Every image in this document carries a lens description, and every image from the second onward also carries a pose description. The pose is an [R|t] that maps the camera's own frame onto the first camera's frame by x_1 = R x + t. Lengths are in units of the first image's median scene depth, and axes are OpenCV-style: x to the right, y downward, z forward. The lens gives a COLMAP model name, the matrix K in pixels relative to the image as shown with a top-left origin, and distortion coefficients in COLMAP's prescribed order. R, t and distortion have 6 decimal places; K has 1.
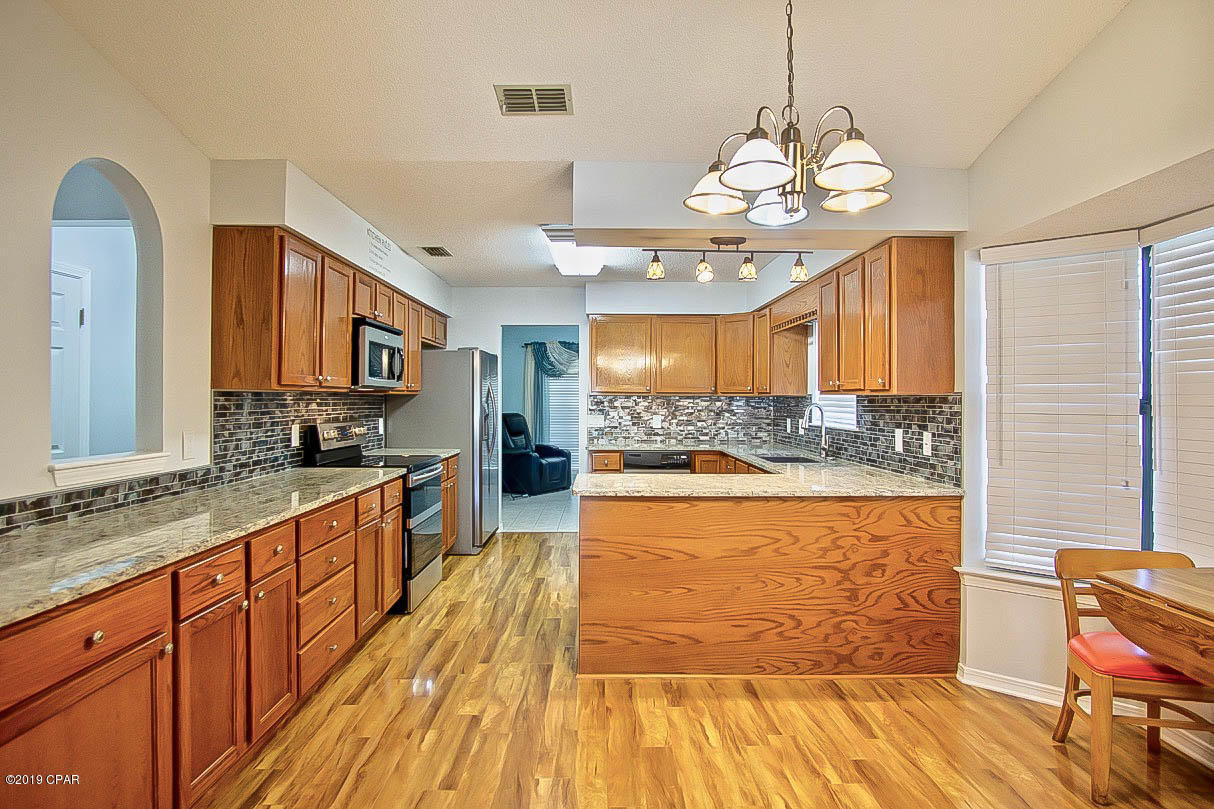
lens RADIAL K [[651.3, 0, 605.4], [0, 651.3, 396.4], [0, 0, 1]] dist [-0.022627, 0.003524]
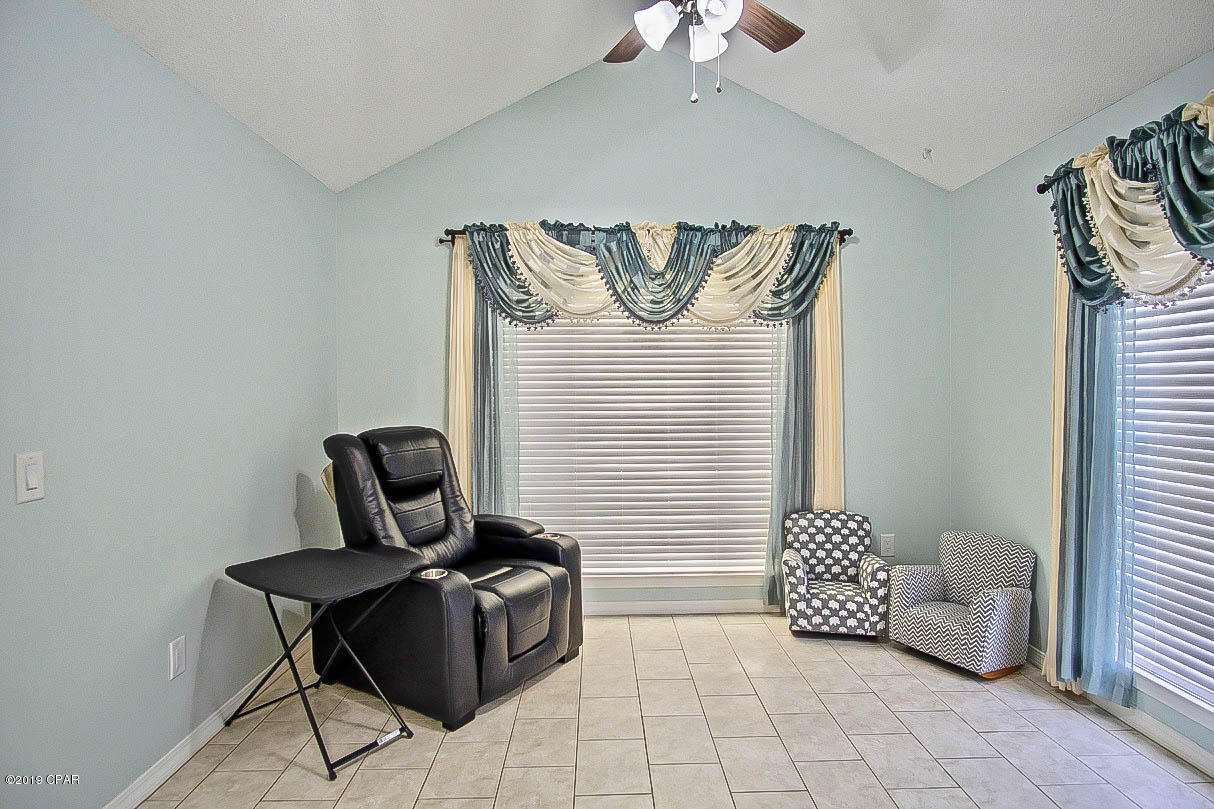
lens RADIAL K [[651.3, 0, 605.4], [0, 651.3, 396.4], [0, 0, 1]] dist [-0.022627, 0.003524]
pose [[0.999946, -0.009532, 0.004148, -0.111539], [0.009453, 0.999779, 0.018792, 0.011733], [-0.004326, -0.018752, 0.999815, 1.836139]]
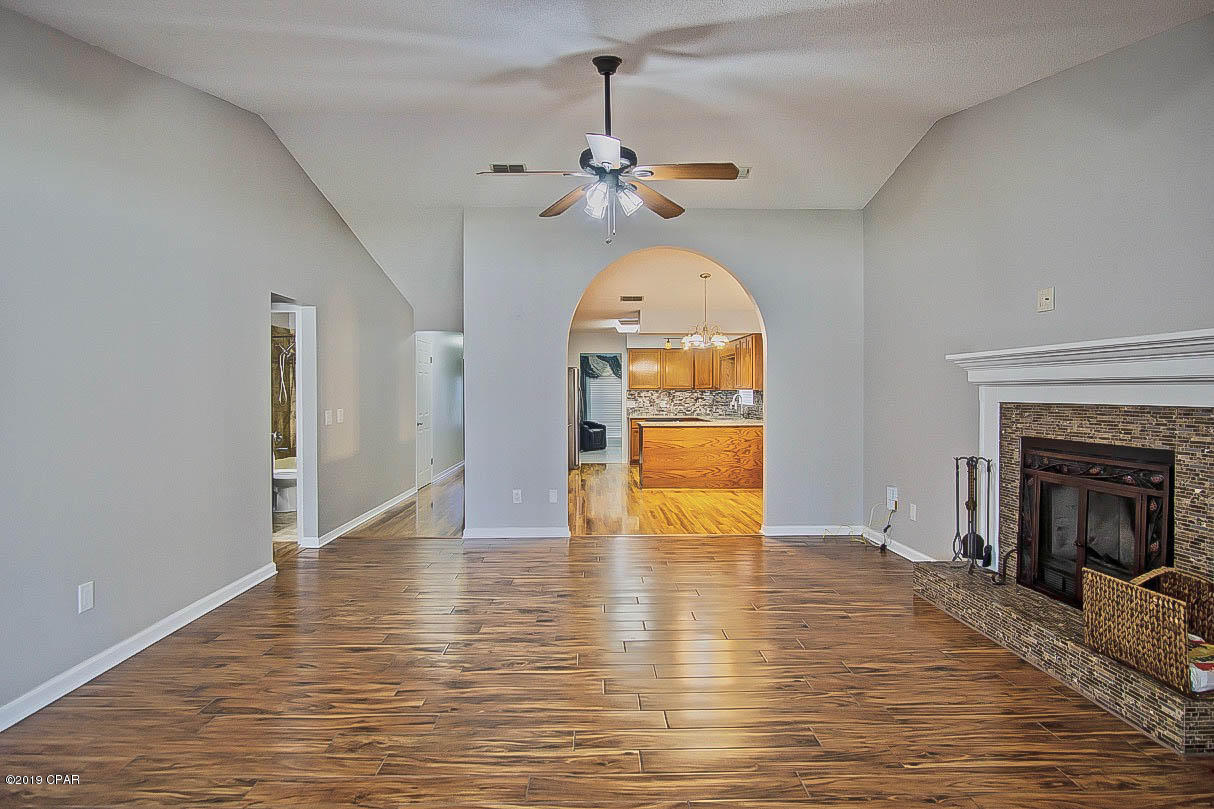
lens RADIAL K [[651.3, 0, 605.4], [0, 651.3, 396.4], [0, 0, 1]] dist [-0.022627, 0.003524]
pose [[0.999857, -0.006781, 0.015461, -0.215222], [0.006605, 0.999913, 0.011394, -0.010912], [-0.015537, -0.011290, 0.999816, -1.616779]]
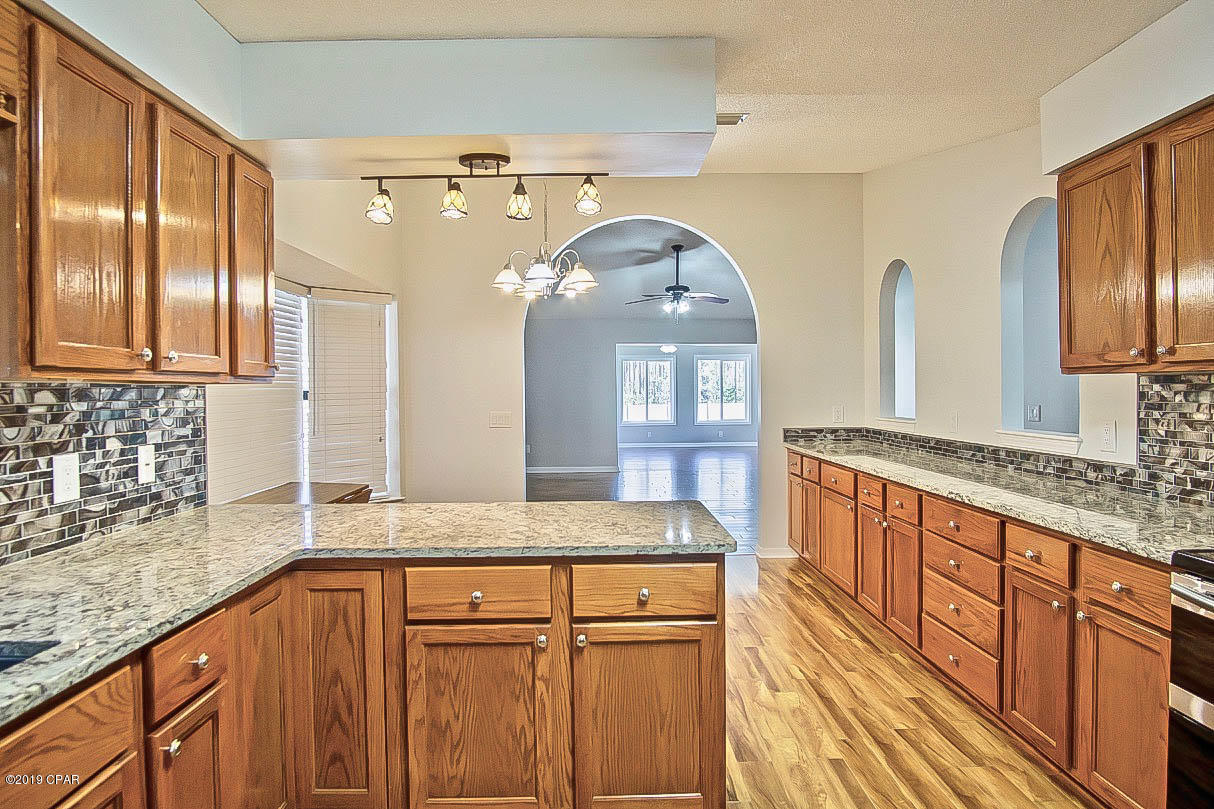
lens RADIAL K [[651.3, 0, 605.4], [0, 651.3, 396.4], [0, 0, 1]] dist [-0.022627, 0.003524]
pose [[-0.999977, 0.006014, -0.003241, 0.058869], [0.005996, 0.999967, 0.005402, 0.007717], [0.003273, 0.005382, -0.999980, 1.562029]]
